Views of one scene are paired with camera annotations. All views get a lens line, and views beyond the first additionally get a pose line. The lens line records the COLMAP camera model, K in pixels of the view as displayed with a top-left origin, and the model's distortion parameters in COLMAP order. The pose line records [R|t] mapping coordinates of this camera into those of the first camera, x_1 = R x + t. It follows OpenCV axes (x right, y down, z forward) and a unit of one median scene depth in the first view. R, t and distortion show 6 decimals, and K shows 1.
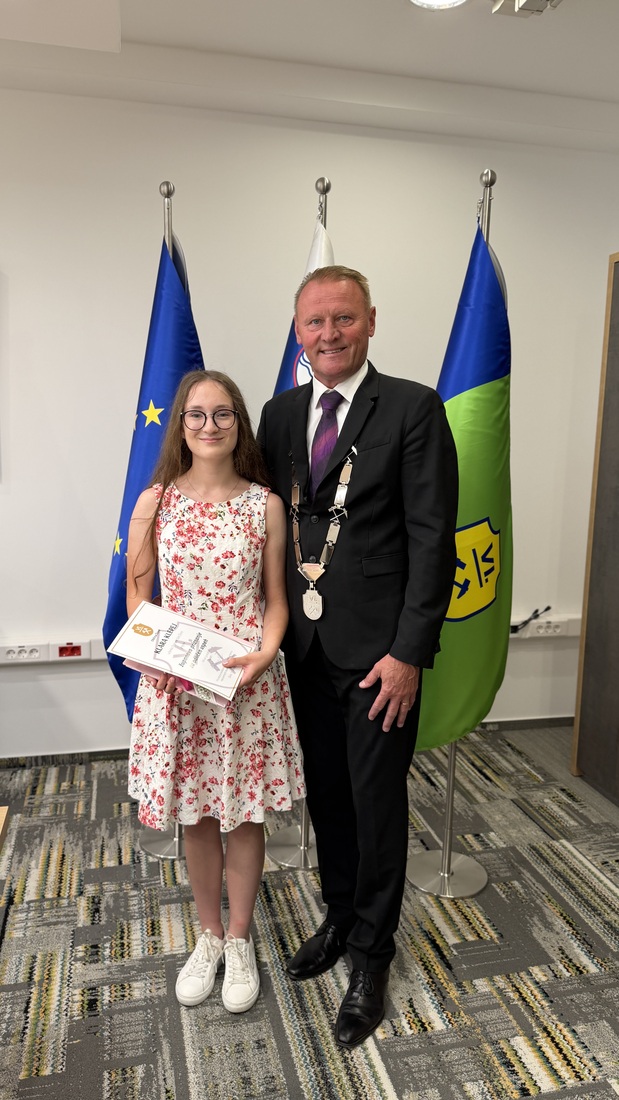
lens RADIAL K [[805.3, 0, 307.9], [0, 805.3, 548.4], [0, 0, 1]] dist [0.000911, -0.013590]
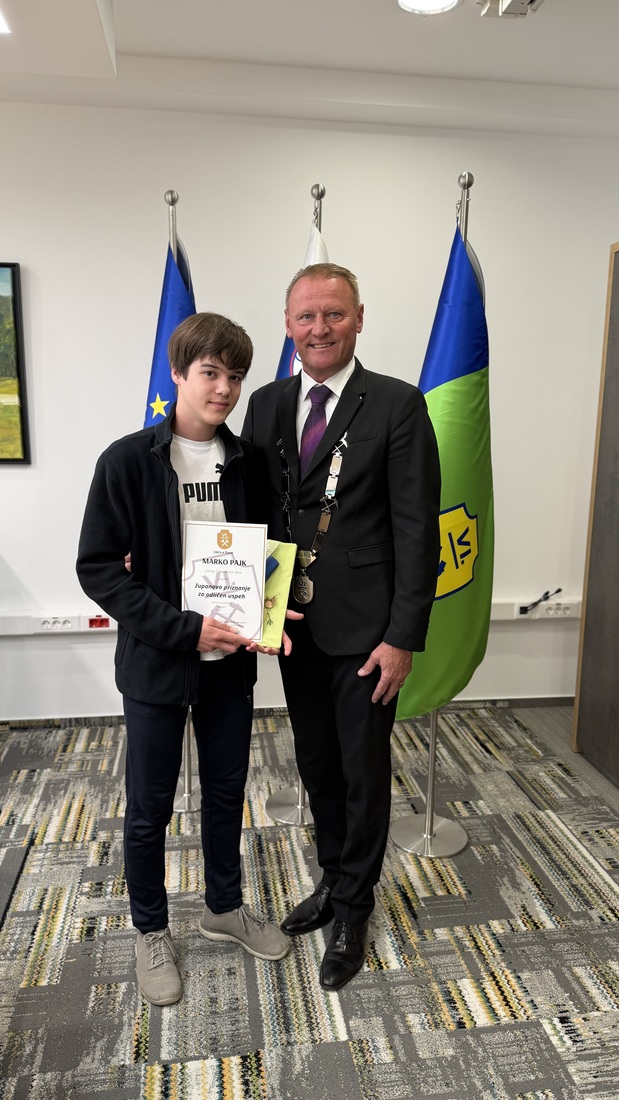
lens RADIAL K [[805.3, 0, 311.2], [0, 805.3, 550.7], [0, 0, 1]] dist [0.000911, -0.013590]
pose [[0.996145, 0.010458, -0.087096, 0.111923], [-0.008052, 0.999577, 0.027934, -0.003442], [0.087352, -0.027125, 0.995808, -0.074029]]
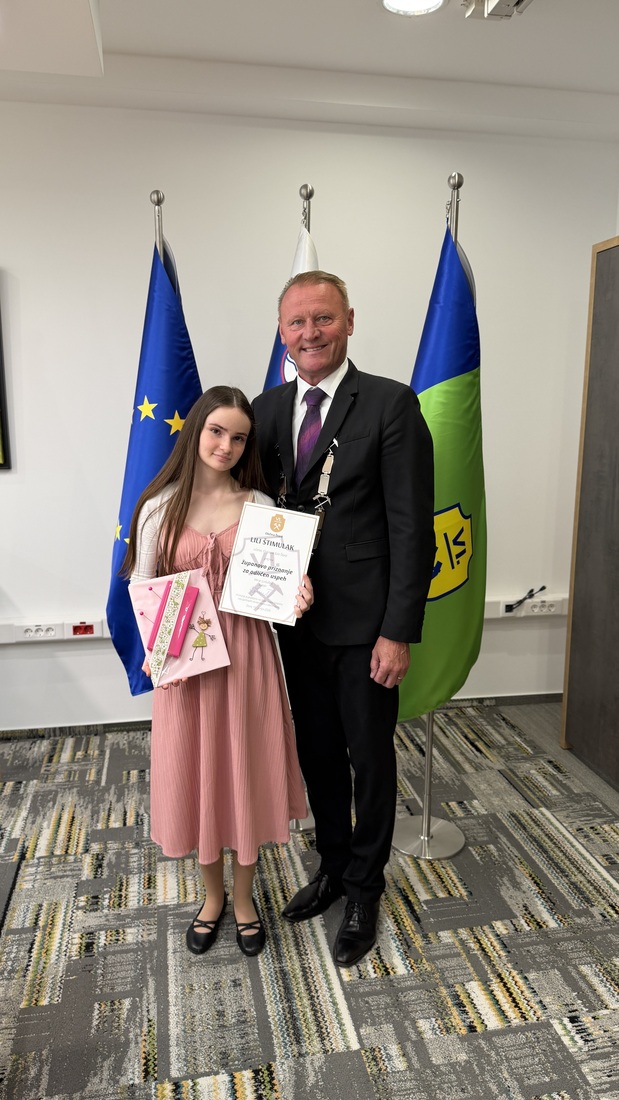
lens RADIAL K [[805.3, 0, 311.7], [0, 805.3, 547.1], [0, 0, 1]] dist [0.000911, -0.013590]
pose [[0.998904, -0.006002, -0.046425, 0.076847], [0.007080, 0.999708, 0.023092, -0.006188], [0.046273, -0.023396, 0.998655, -0.067209]]
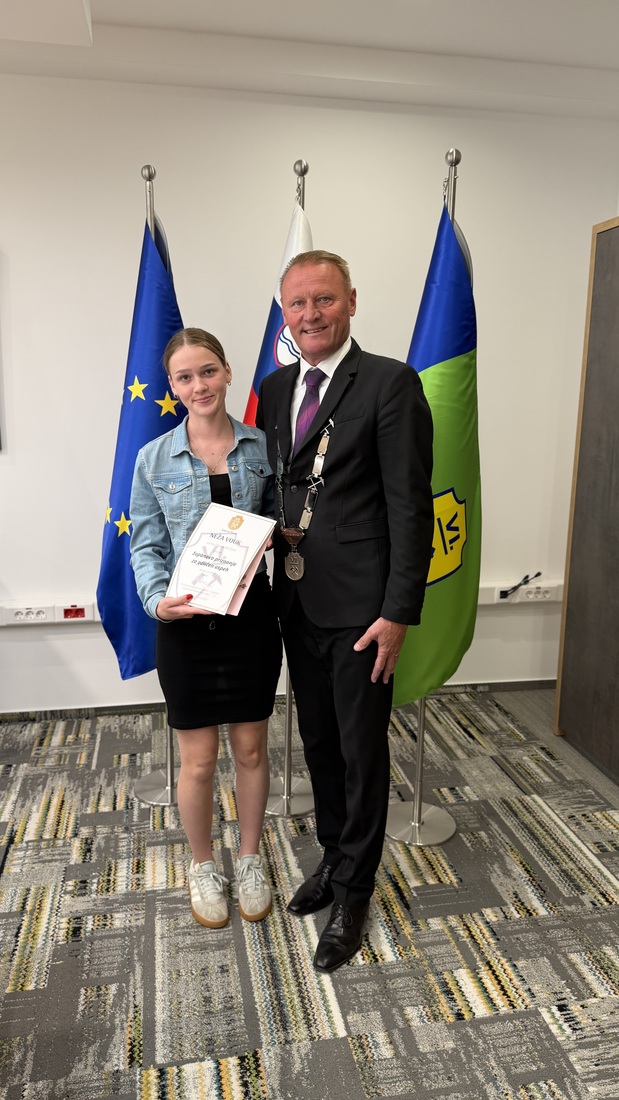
lens RADIAL K [[805.3, 0, 310.3], [0, 805.3, 547.9], [0, 0, 1]] dist [0.000911, -0.013590]
pose [[0.998982, 0.002046, -0.045075, 0.083213], [-0.000047, 0.999018, 0.044304, -0.006400], [0.045121, -0.044257, 0.998001, -0.053161]]
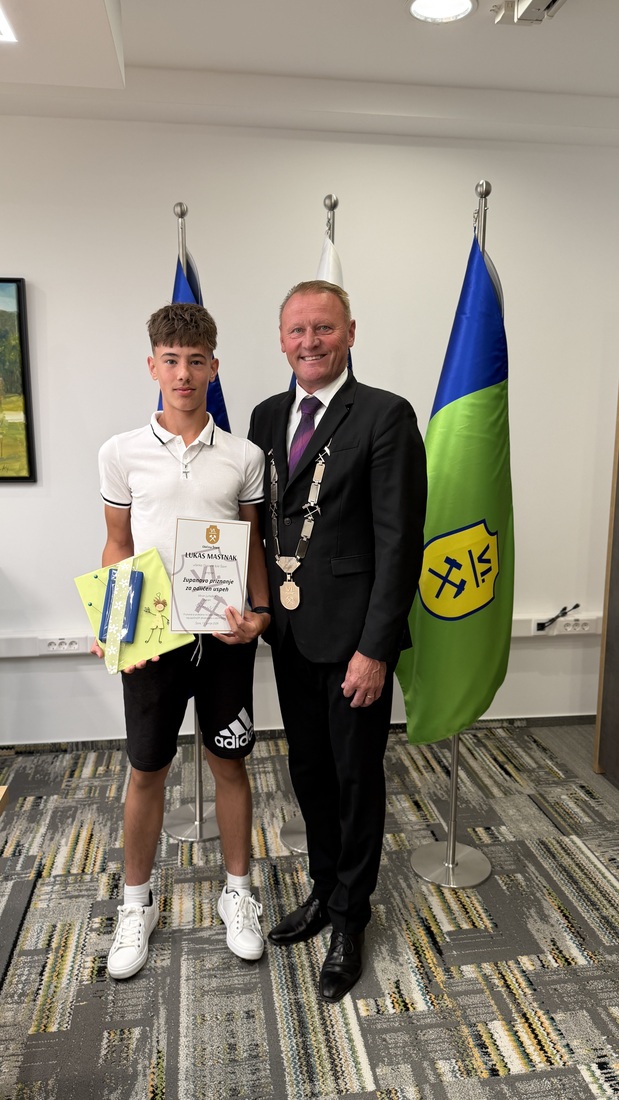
lens RADIAL K [[805.3, 0, 310.5], [0, 805.3, 546.2], [0, 0, 1]] dist [0.000911, -0.013590]
pose [[0.995861, 0.000054, -0.090884, 0.092056], [0.000623, 0.999972, 0.007415, -0.011690], [0.090882, -0.007440, 0.995834, -0.042373]]
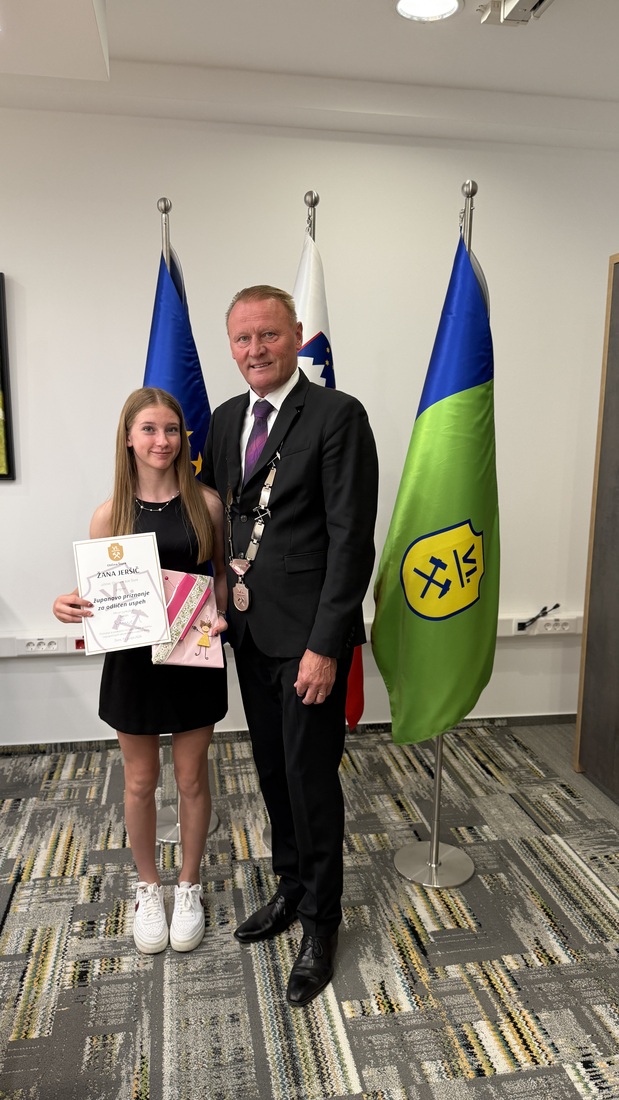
lens RADIAL K [[805.3, 0, 311.1], [0, 805.3, 546.9], [0, 0, 1]] dist [0.000911, -0.013590]
pose [[0.998096, 0.002987, -0.061610, 0.081725], [-0.002442, 0.999957, 0.008923, -0.011693], [0.061634, -0.008756, 0.998060, -0.037256]]
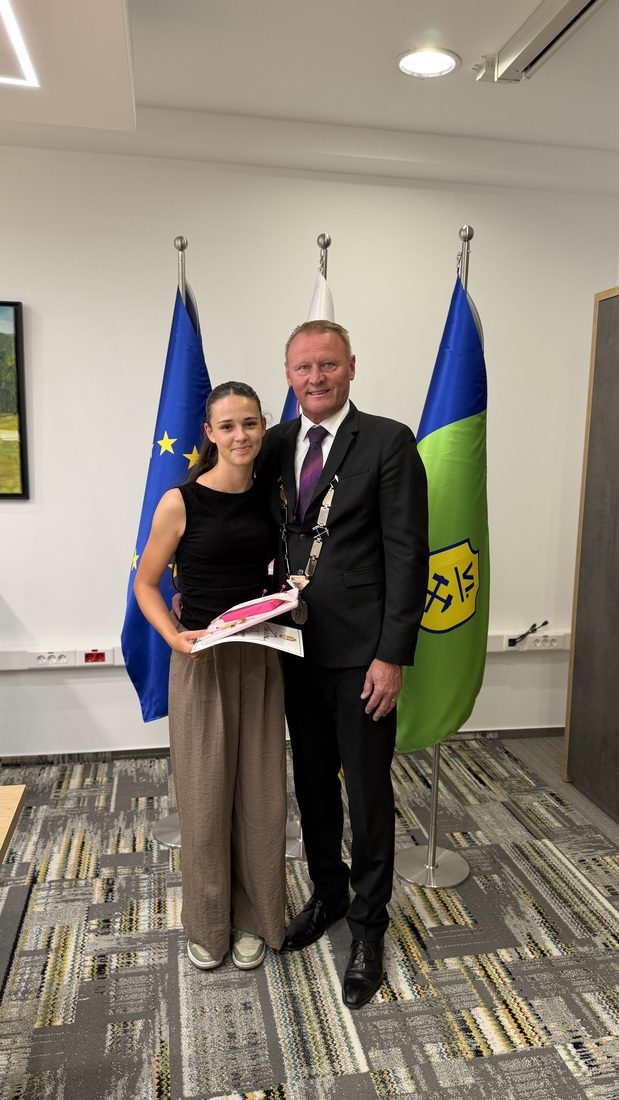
lens RADIAL K [[805.3, 0, 315.1], [0, 805.3, 548.0], [0, 0, 1]] dist [0.000911, -0.013590]
pose [[0.999145, 0.007157, -0.040720, 0.060198], [-0.007865, 0.999820, -0.017262, -0.005155], [0.040589, 0.017567, 0.999021, -0.103193]]
